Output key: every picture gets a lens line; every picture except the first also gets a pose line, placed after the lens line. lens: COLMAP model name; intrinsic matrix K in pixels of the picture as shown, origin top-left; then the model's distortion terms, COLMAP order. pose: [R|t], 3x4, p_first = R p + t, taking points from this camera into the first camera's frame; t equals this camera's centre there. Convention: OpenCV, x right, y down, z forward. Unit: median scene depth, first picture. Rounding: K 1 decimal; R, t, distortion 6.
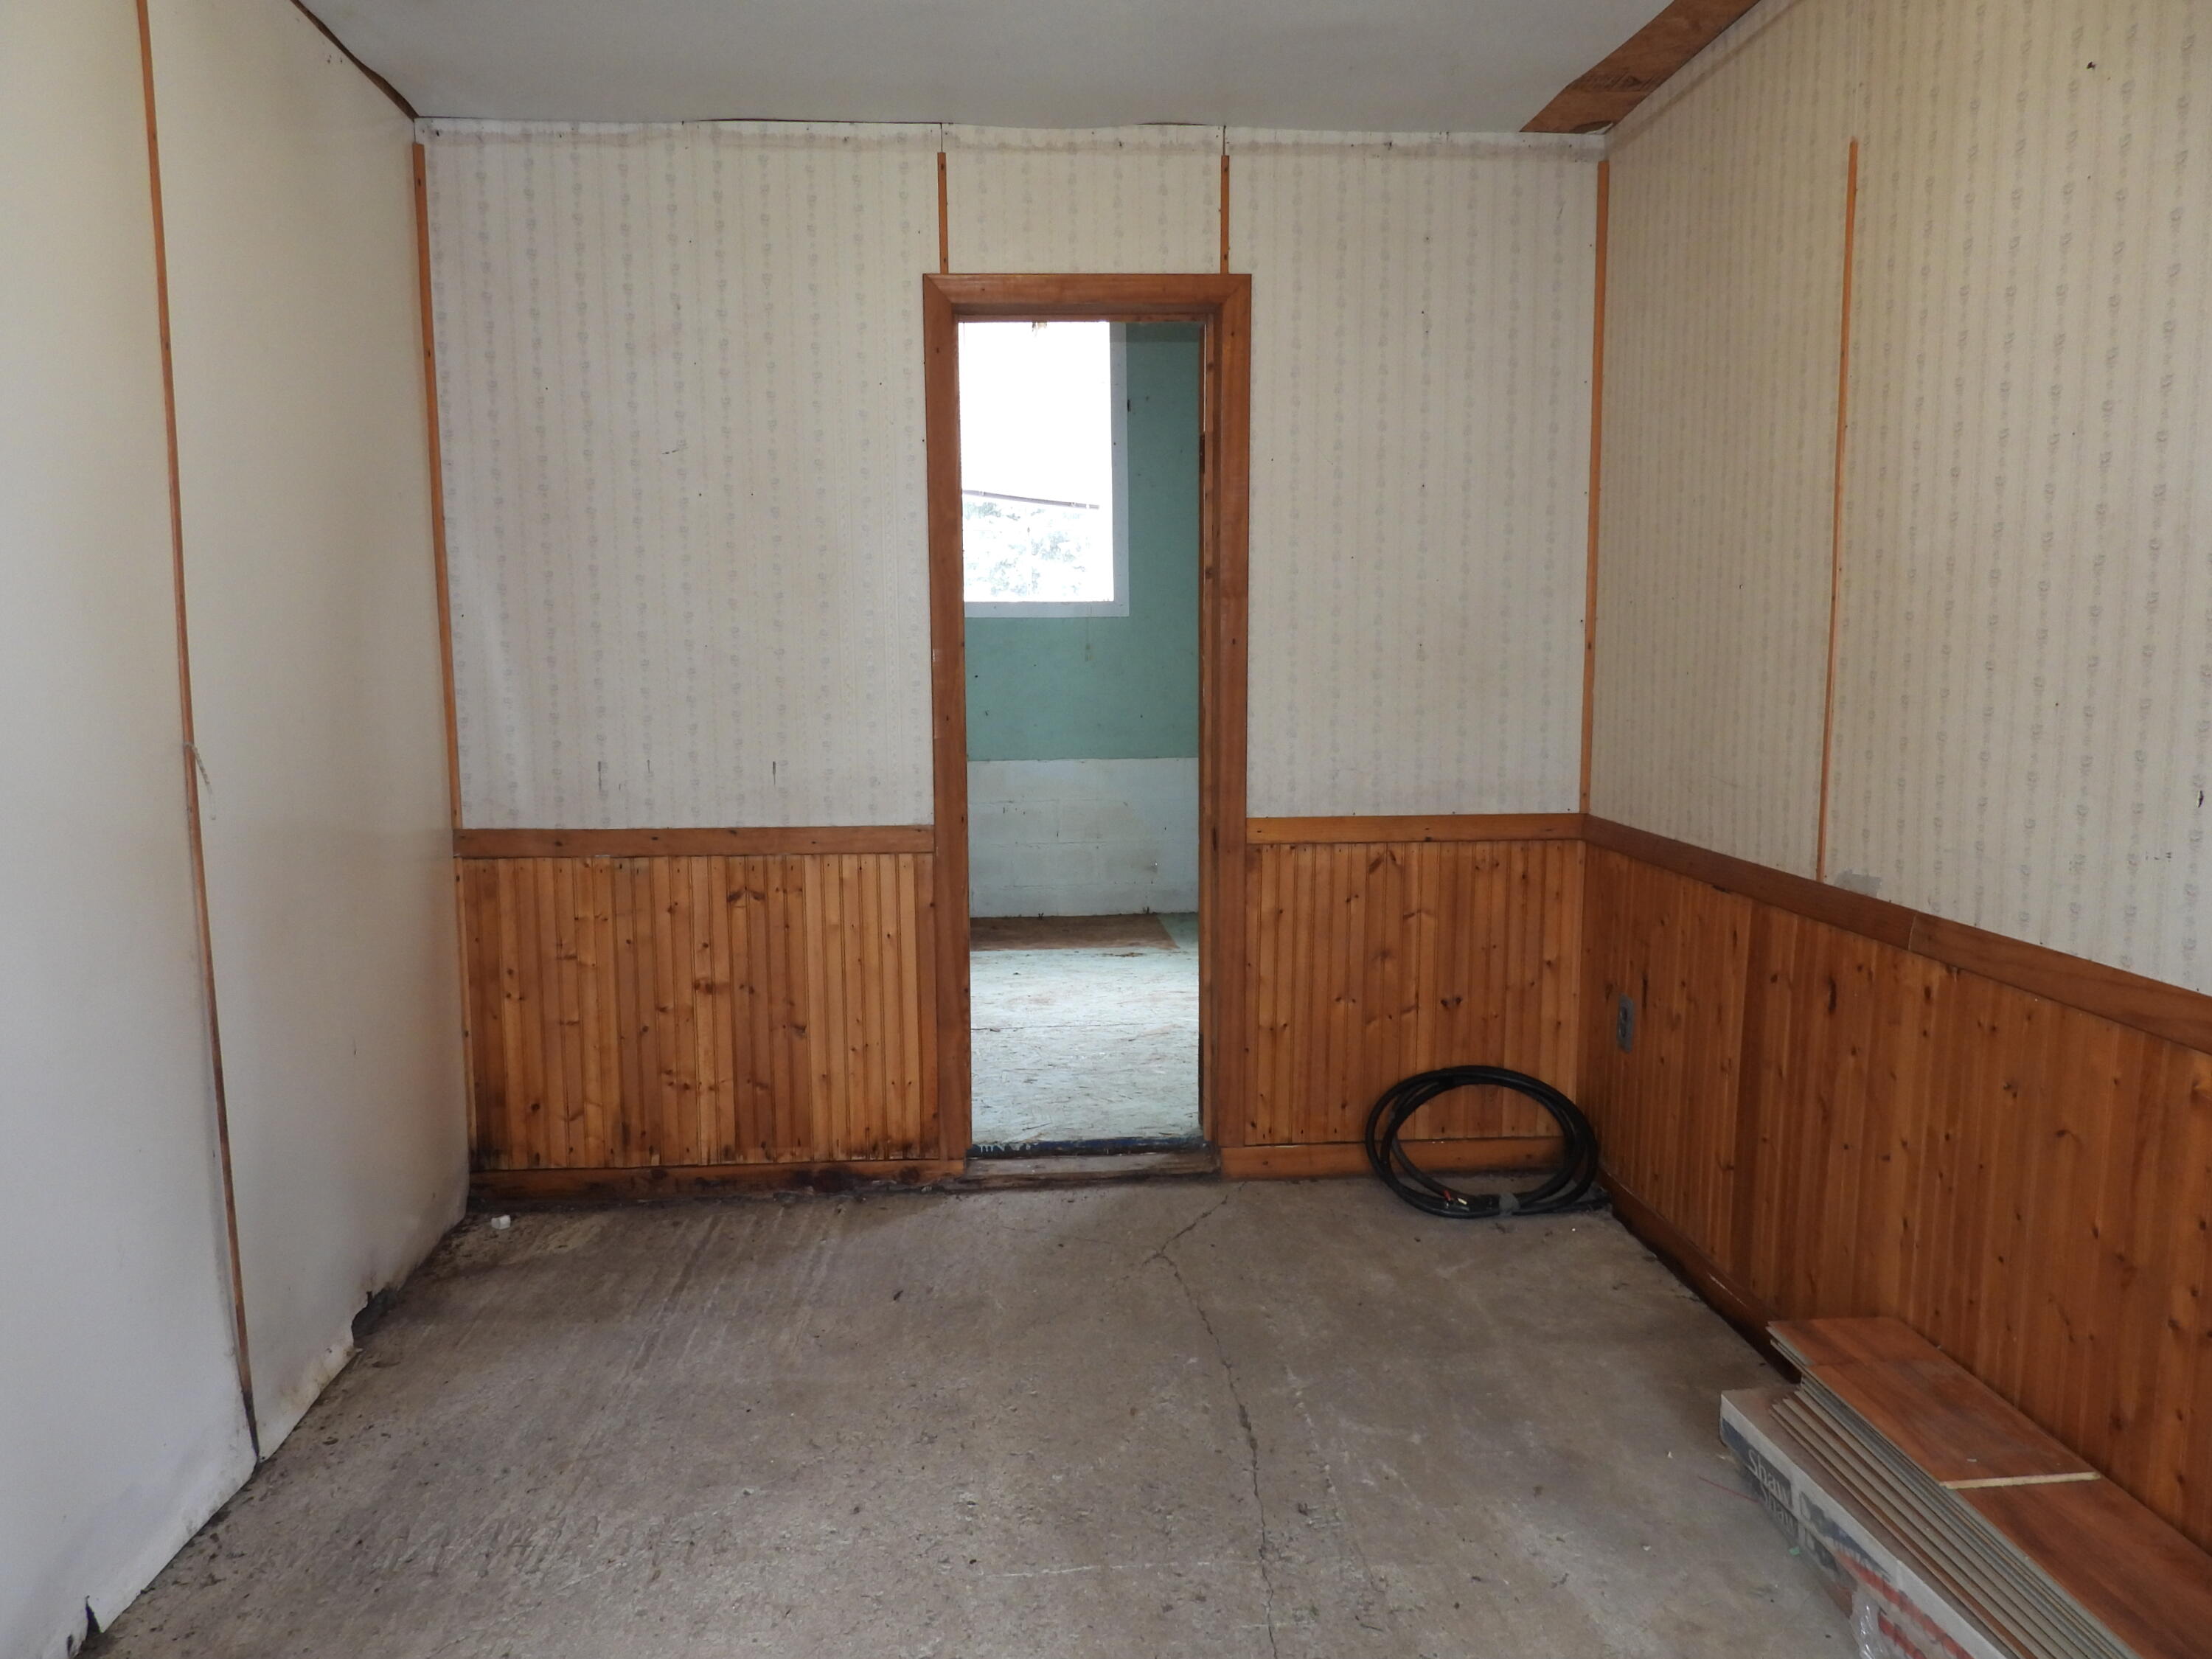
lens RADIAL K [[1538.2, 0, 1106.0], [0, 1538.2, 829.5], [0, 0, 1]] dist [-0.003677, 0.001915]
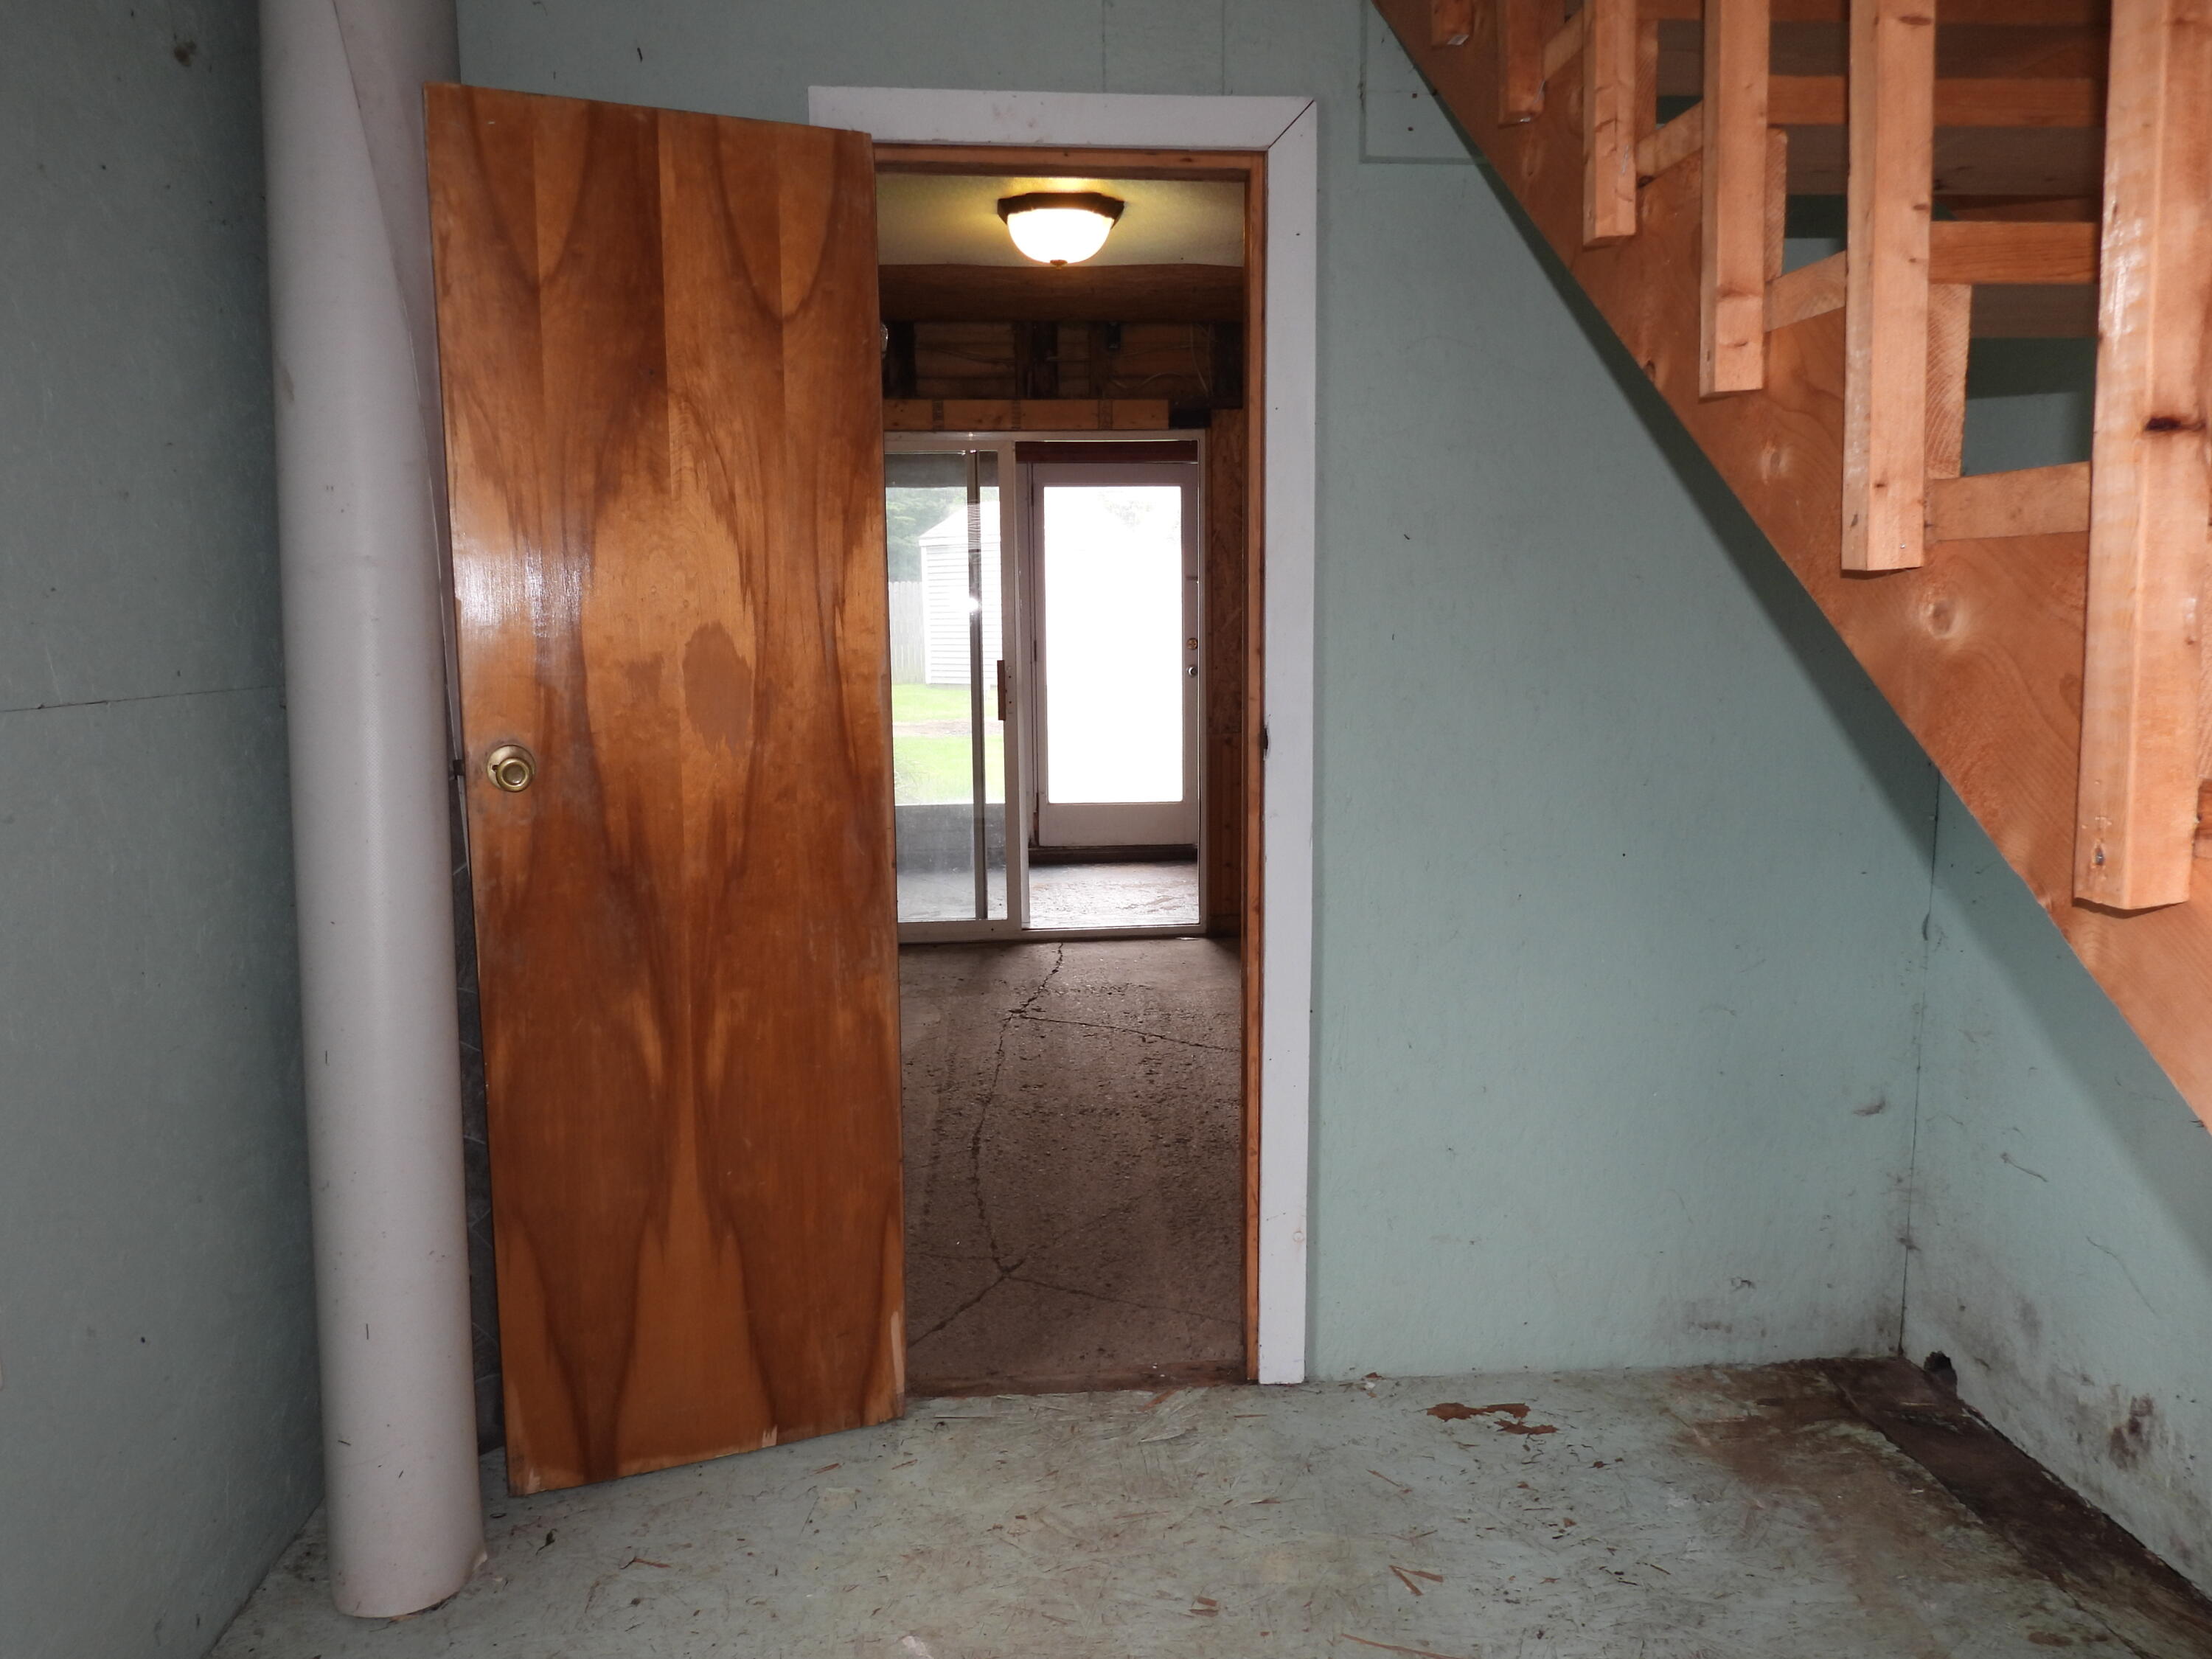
lens RADIAL K [[1572.8, 0, 1106.0], [0, 1572.8, 829.5], [0, 0, 1]] dist [-0.019707, 0.008589]
pose [[-0.999897, 0.013887, 0.003616, -0.101766], [0.014350, 0.965419, 0.260309, -0.732041], [0.000123, 0.260334, -0.965519, 5.734987]]
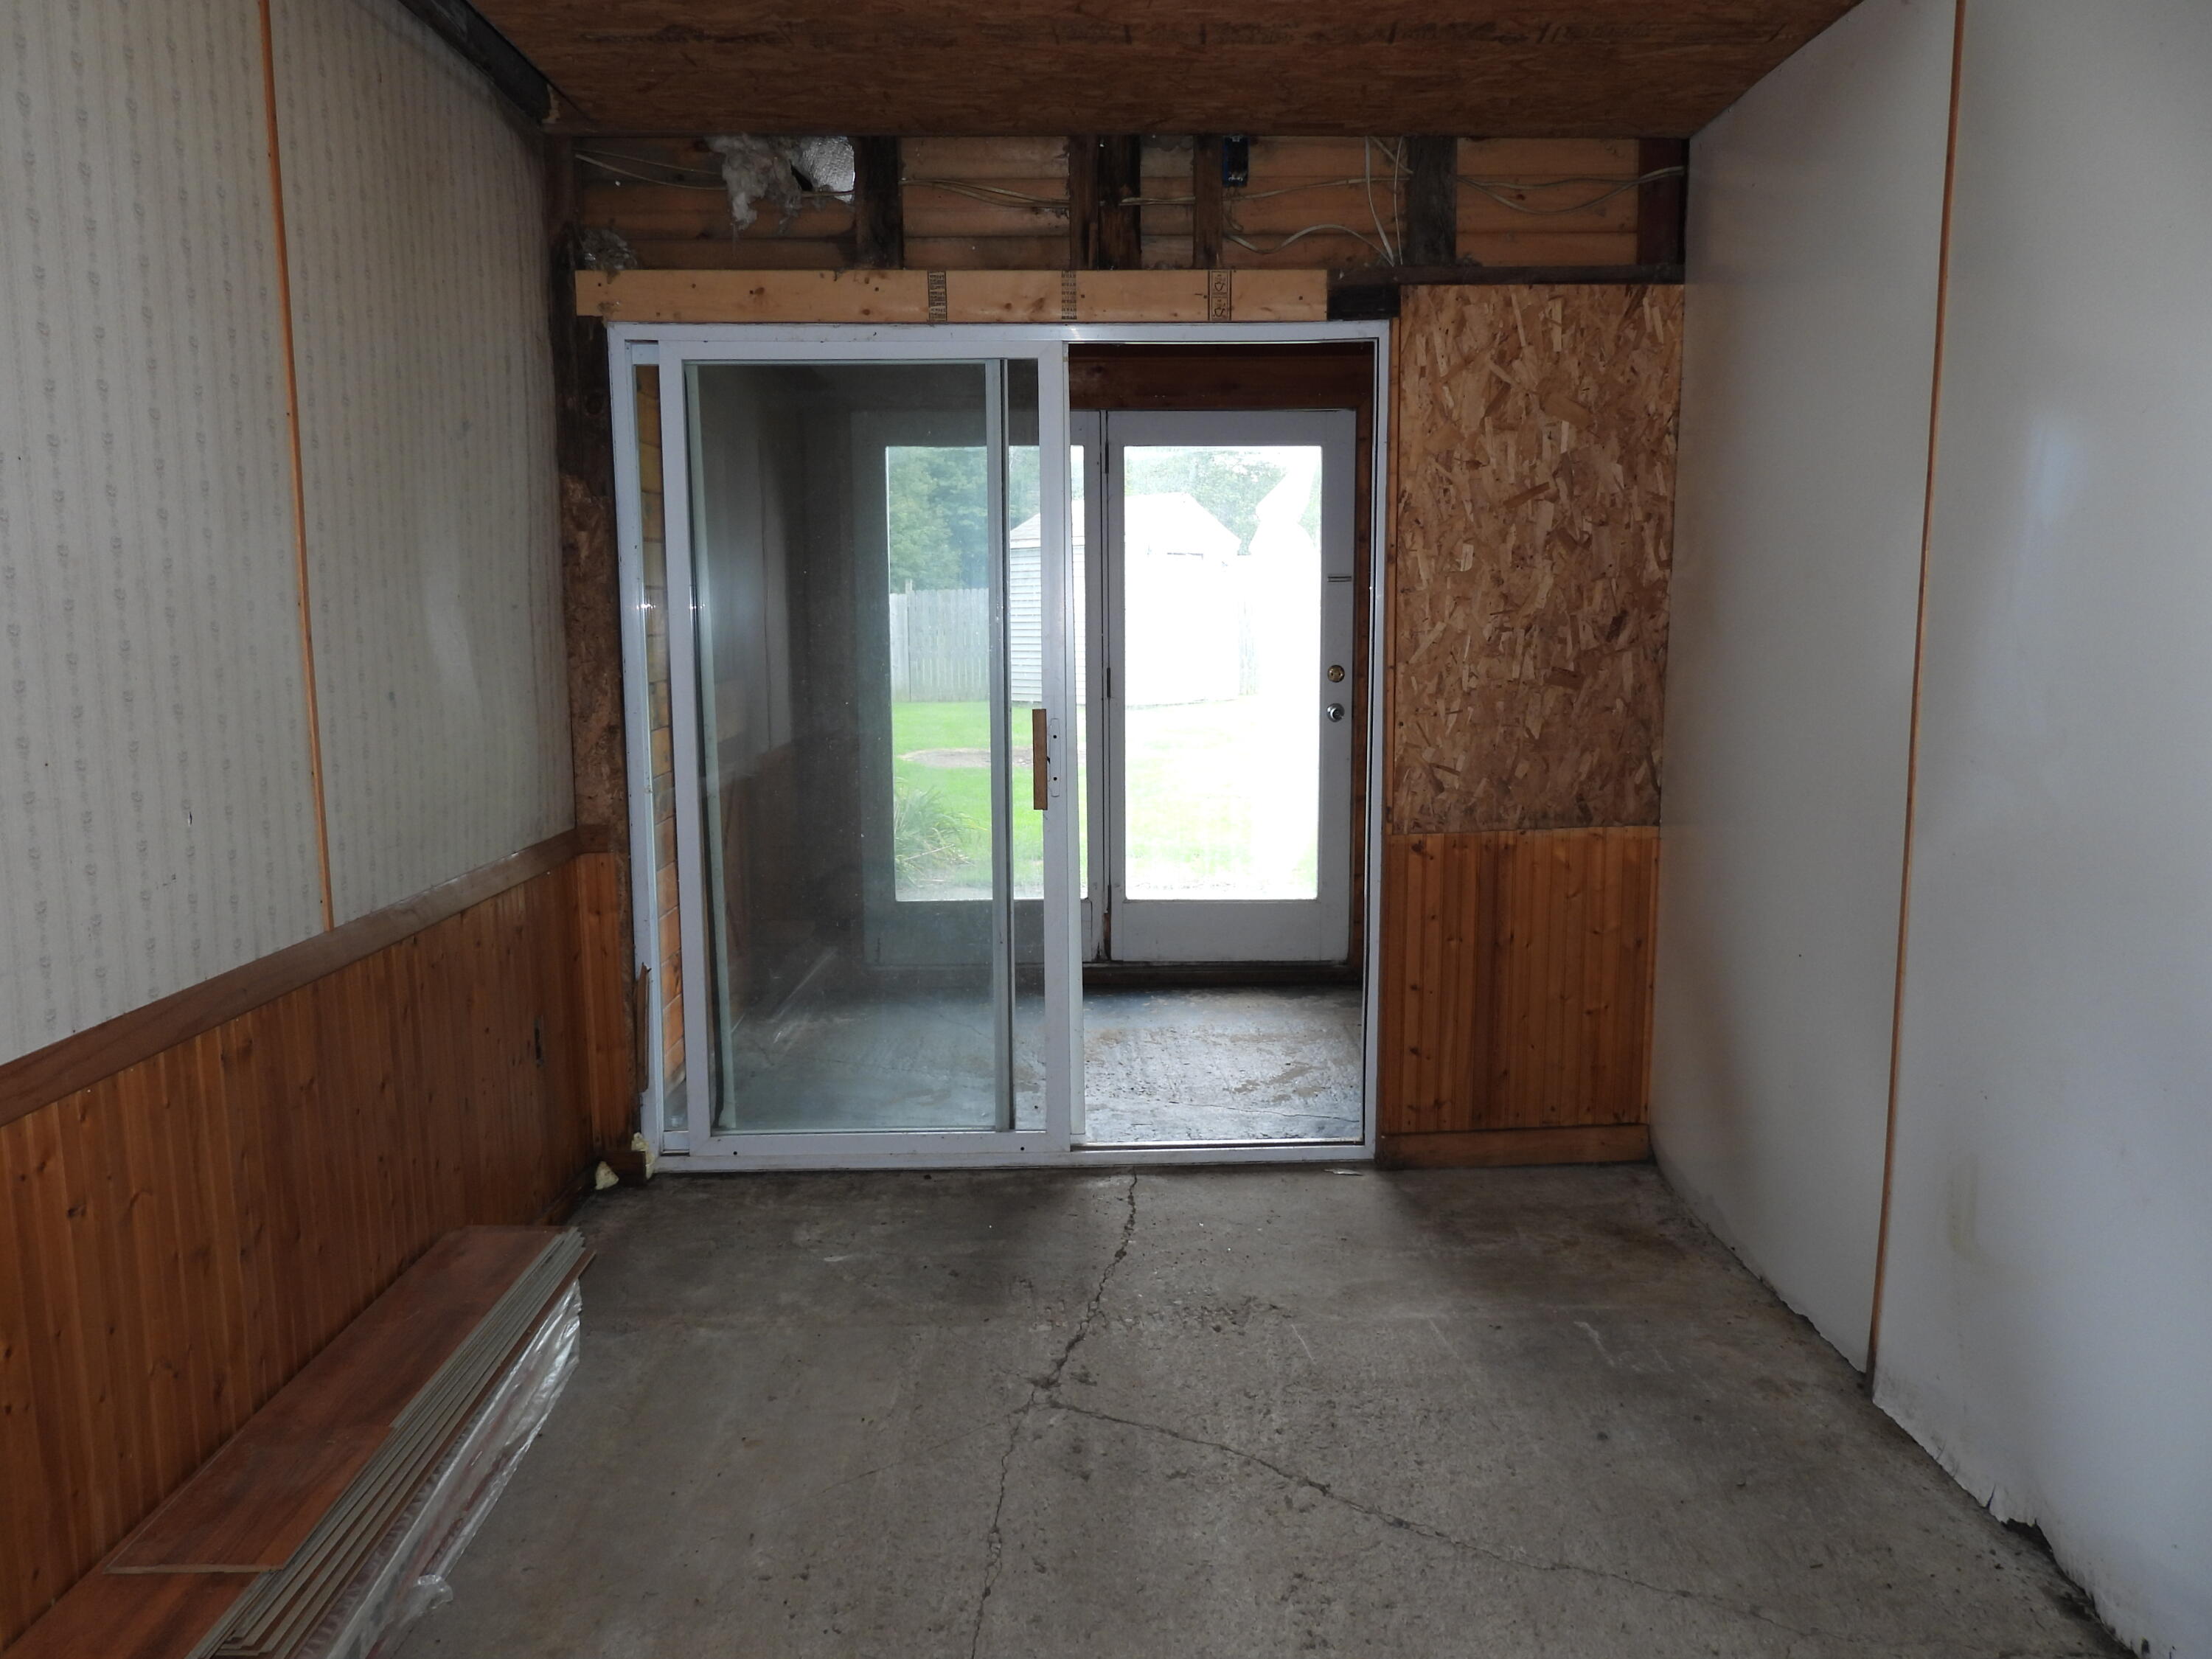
lens RADIAL K [[1572.8, 0, 1106.0], [0, 1572.8, 829.5], [0, 0, 1]] dist [-0.019707, 0.008589]
pose [[-0.997990, 0.000689, 0.063361, -0.047006], [0.016739, 0.967287, 0.253130, -0.272381], [-0.061114, 0.253682, -0.965355, 1.910512]]
